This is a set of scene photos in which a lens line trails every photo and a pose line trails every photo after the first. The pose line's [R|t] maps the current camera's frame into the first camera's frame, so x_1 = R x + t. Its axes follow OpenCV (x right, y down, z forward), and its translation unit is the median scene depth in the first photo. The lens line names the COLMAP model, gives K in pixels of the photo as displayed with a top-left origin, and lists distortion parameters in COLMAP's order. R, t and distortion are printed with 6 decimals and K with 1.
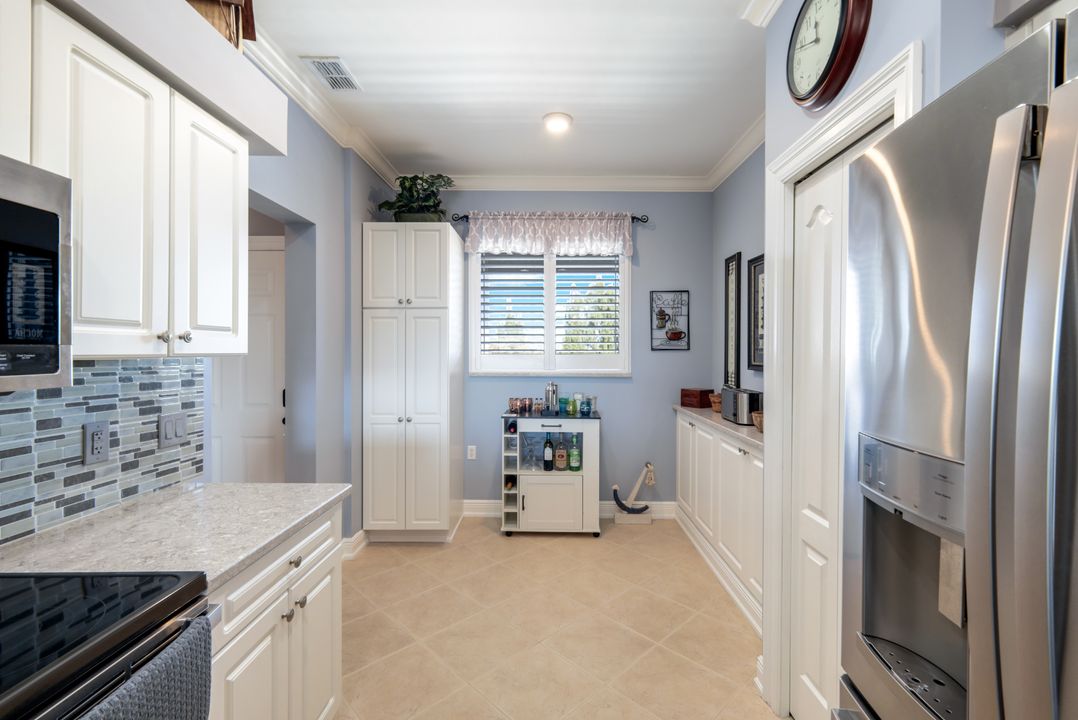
lens RADIAL K [[473.0, 0, 541.1], [0, 473.0, 356.6], [0, 0, 1]] dist [0.002754, 0.000291]
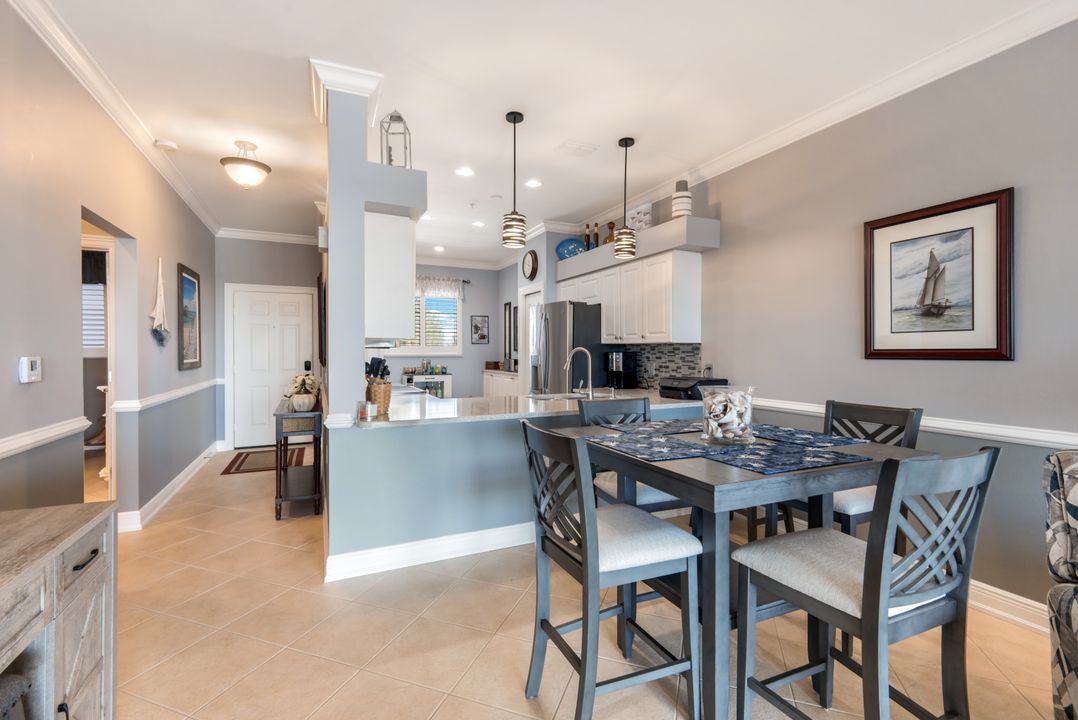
lens RADIAL K [[473.0, 0, 541.1], [0, 473.0, 356.6], [0, 0, 1]] dist [0.002754, 0.000291]
pose [[0.893202, -0.003795, 0.449639, -0.495987], [0.003765, 0.999992, 0.000962, 0.048567], [-0.449640, 0.000834, 0.893210, -1.154492]]
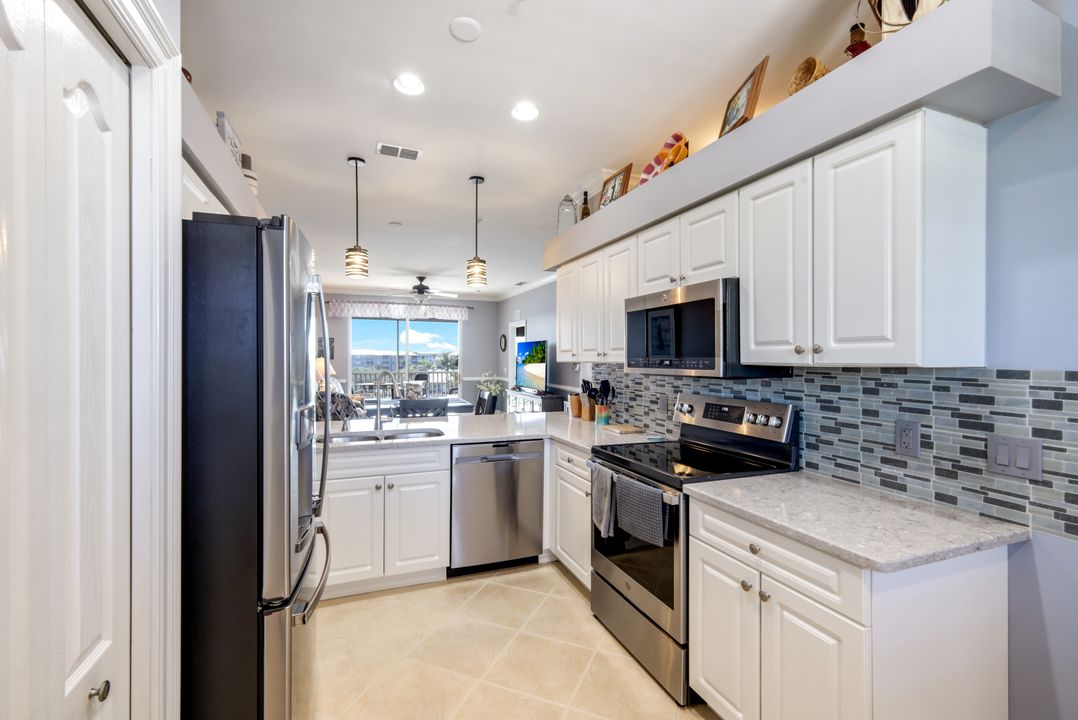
lens RADIAL K [[466.3, 0, 543.0], [0, 466.3, 356.9], [0, 0, 1]] dist [0.000601, -0.000128]
pose [[-0.915954, -0.004472, -0.401259, 0.153332], [-0.008428, 0.999932, 0.008093, -0.010214], [0.401196, 0.010795, -0.915929, 0.713333]]
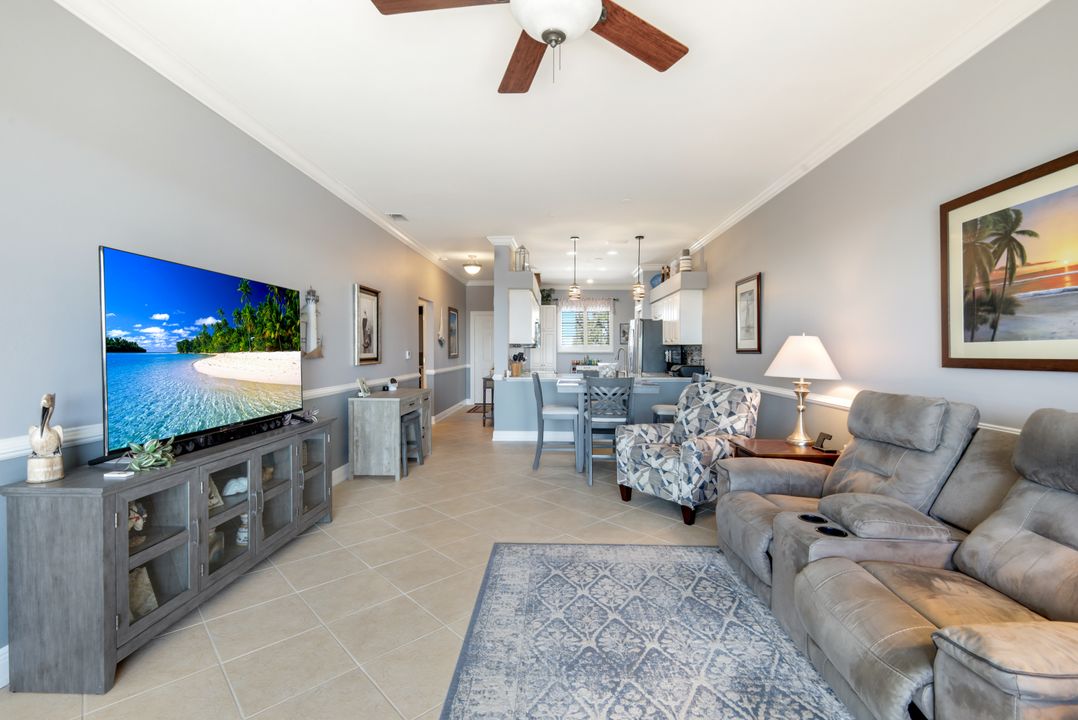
lens RADIAL K [[483.8, 0, 544.7], [0, 483.8, 358.2], [0, 0, 1]] dist [0.002651, 0.000195]
pose [[0.999982, 0.002730, -0.005432, -0.246113], [-0.002692, 0.999972, 0.006948, 0.061095], [0.005451, -0.006934, 0.999961, -2.261957]]
